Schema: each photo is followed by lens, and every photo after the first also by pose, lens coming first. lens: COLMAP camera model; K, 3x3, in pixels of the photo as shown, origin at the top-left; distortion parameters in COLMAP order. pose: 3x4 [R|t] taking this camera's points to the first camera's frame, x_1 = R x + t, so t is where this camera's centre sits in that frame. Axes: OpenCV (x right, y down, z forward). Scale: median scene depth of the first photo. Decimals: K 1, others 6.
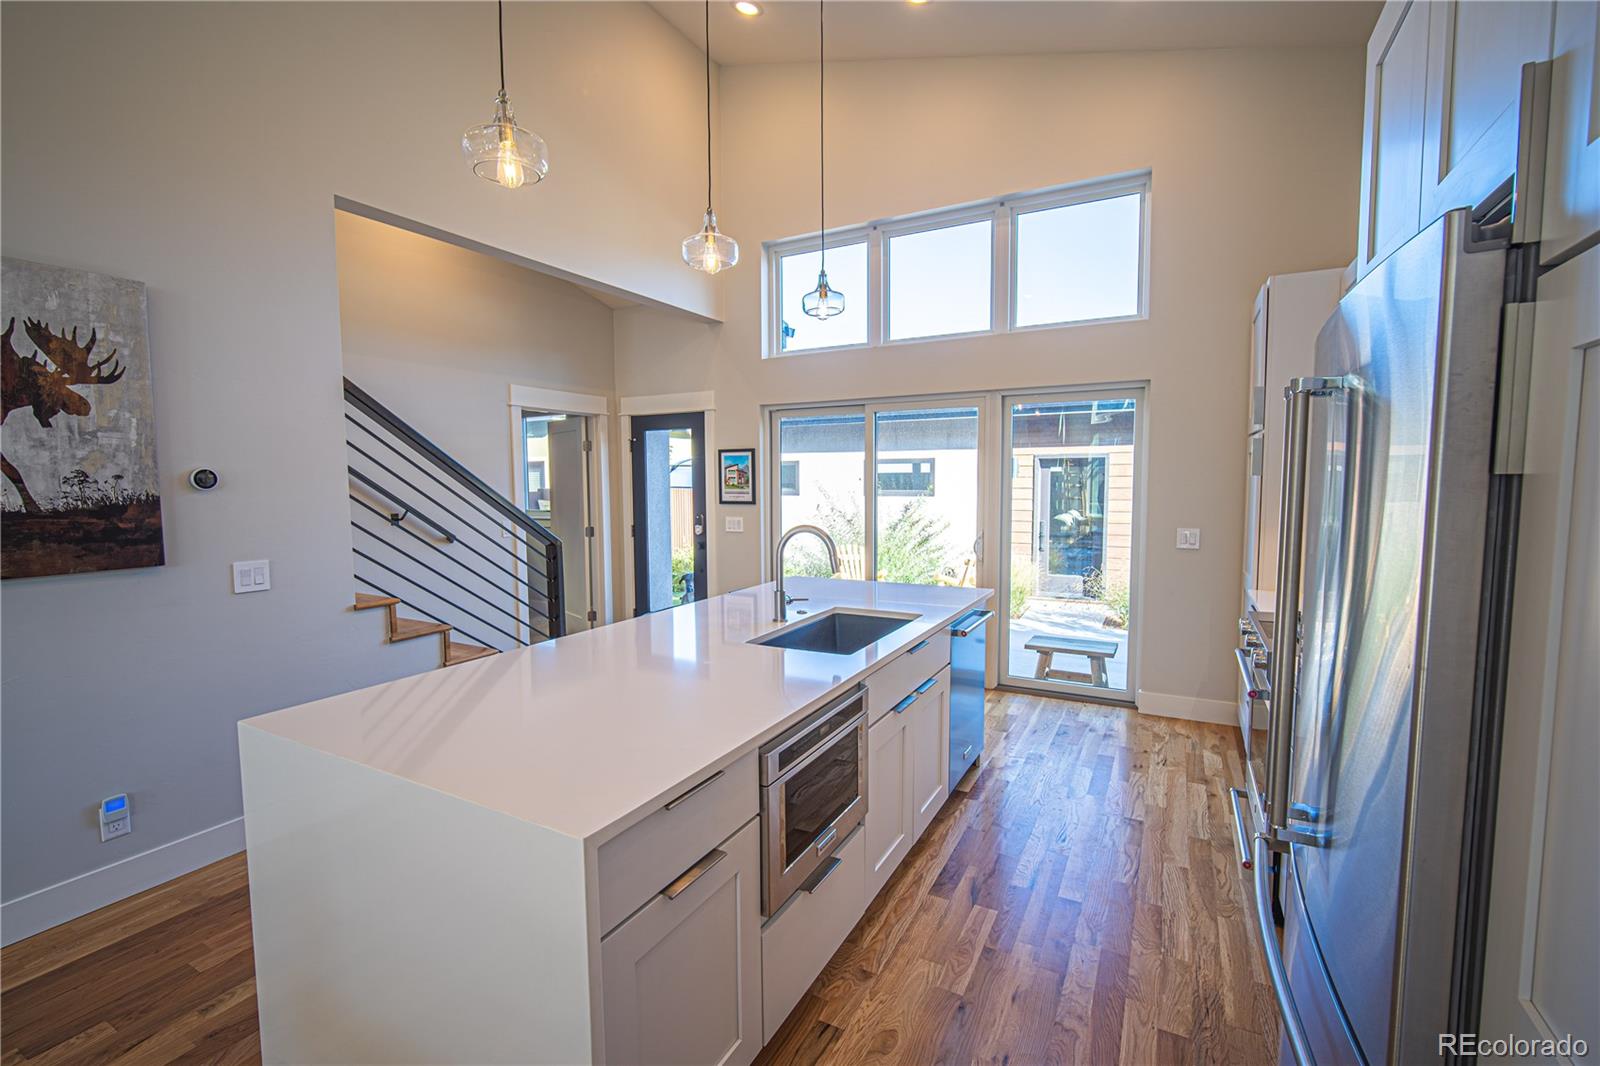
lens RADIAL K [[704.5, 0, 800.4], [0, 704.5, 529.7], [0, 0, 1]] dist [-0.002363, 0.003654]
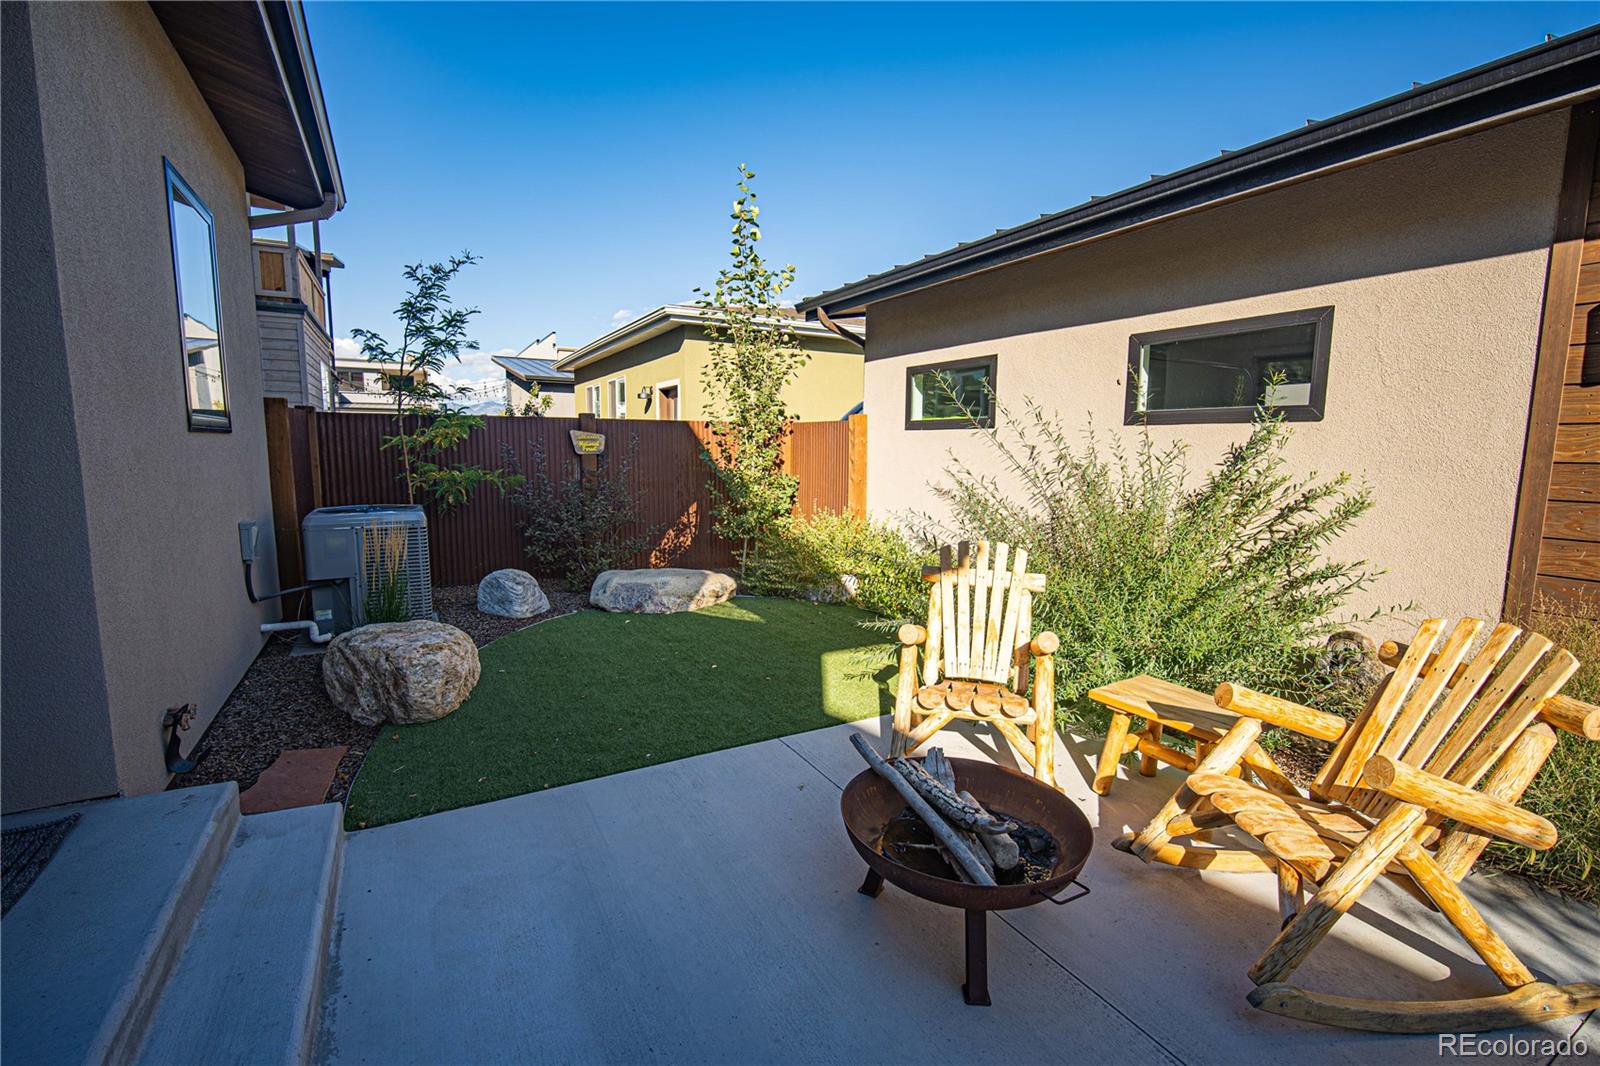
lens RADIAL K [[695.4, 0, 802.4], [0, 695.4, 531.5], [0, 0, 1]] dist [-0.002724, 0.000430]
pose [[0.846417, 0.079418, -0.526565, 0.174848], [-0.053569, 0.996499, 0.064186, -0.002356], [0.529819, -0.026121, 0.847708, 0.653551]]
